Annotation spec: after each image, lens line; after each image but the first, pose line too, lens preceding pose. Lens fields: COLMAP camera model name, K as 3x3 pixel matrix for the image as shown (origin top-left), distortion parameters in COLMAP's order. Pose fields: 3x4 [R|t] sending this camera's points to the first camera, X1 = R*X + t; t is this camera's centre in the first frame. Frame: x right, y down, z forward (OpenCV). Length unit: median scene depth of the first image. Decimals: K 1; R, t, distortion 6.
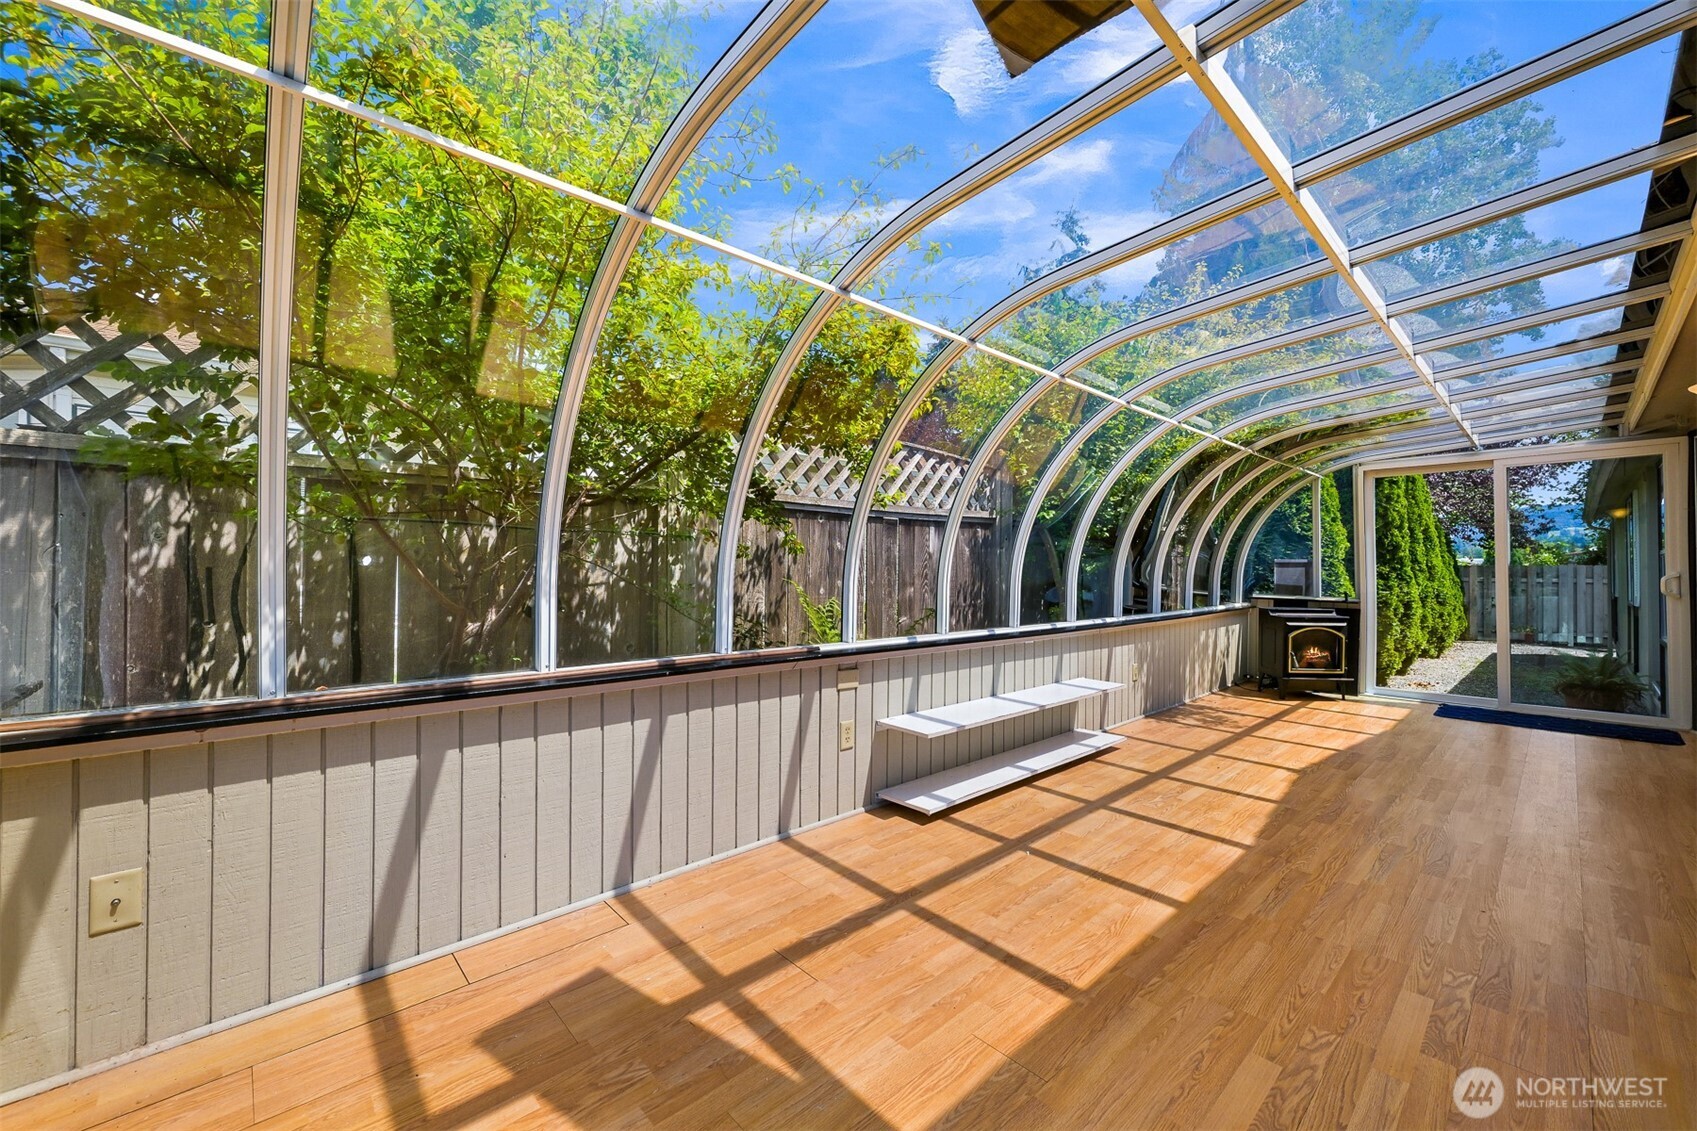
lens RADIAL K [[662.9, 0, 857.8], [0, 662.9, 566.7], [0, 0, 1]] dist [-0.000022, -0.000148]
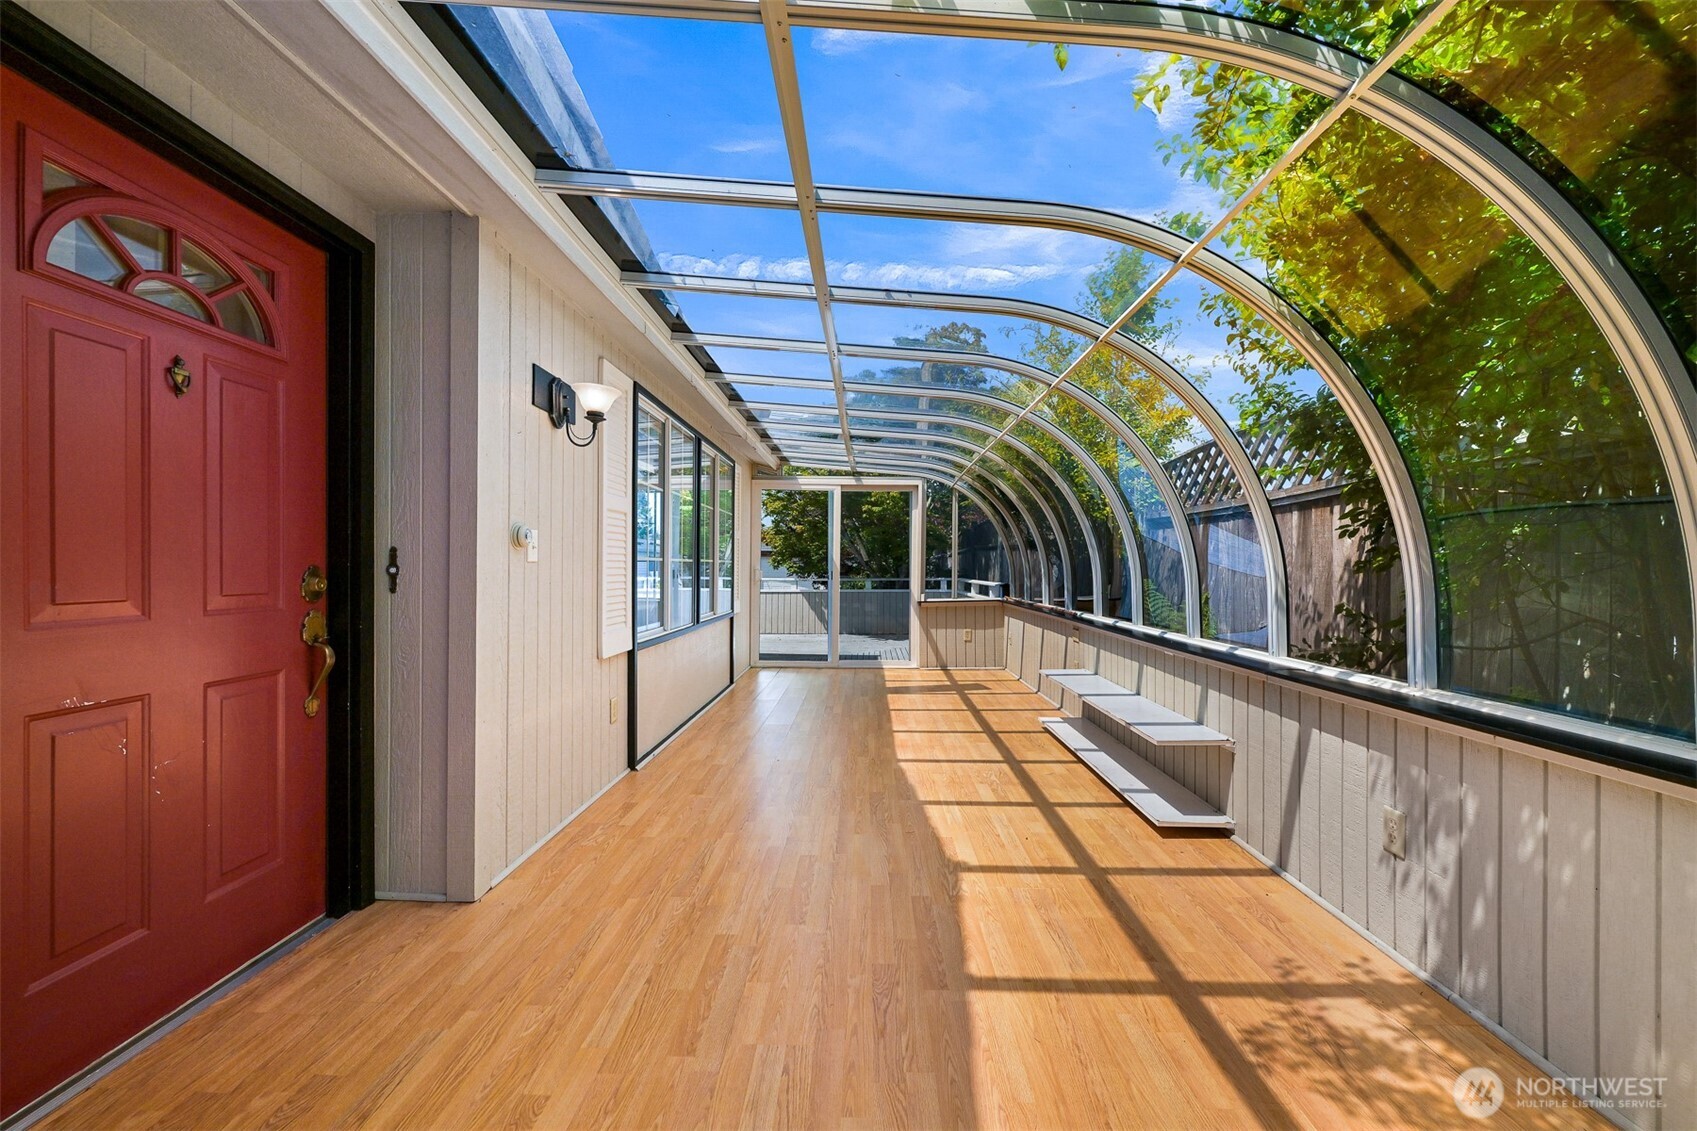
lens RADIAL K [[662.9, 0, 857.8], [0, 662.9, 566.7], [0, 0, 1]] dist [-0.000022, -0.000148]
pose [[-0.692086, -0.009897, -0.721747, 1.338857], [-0.004698, 0.999947, -0.009207, 0.017590], [0.721800, -0.002981, -0.692095, 1.532690]]
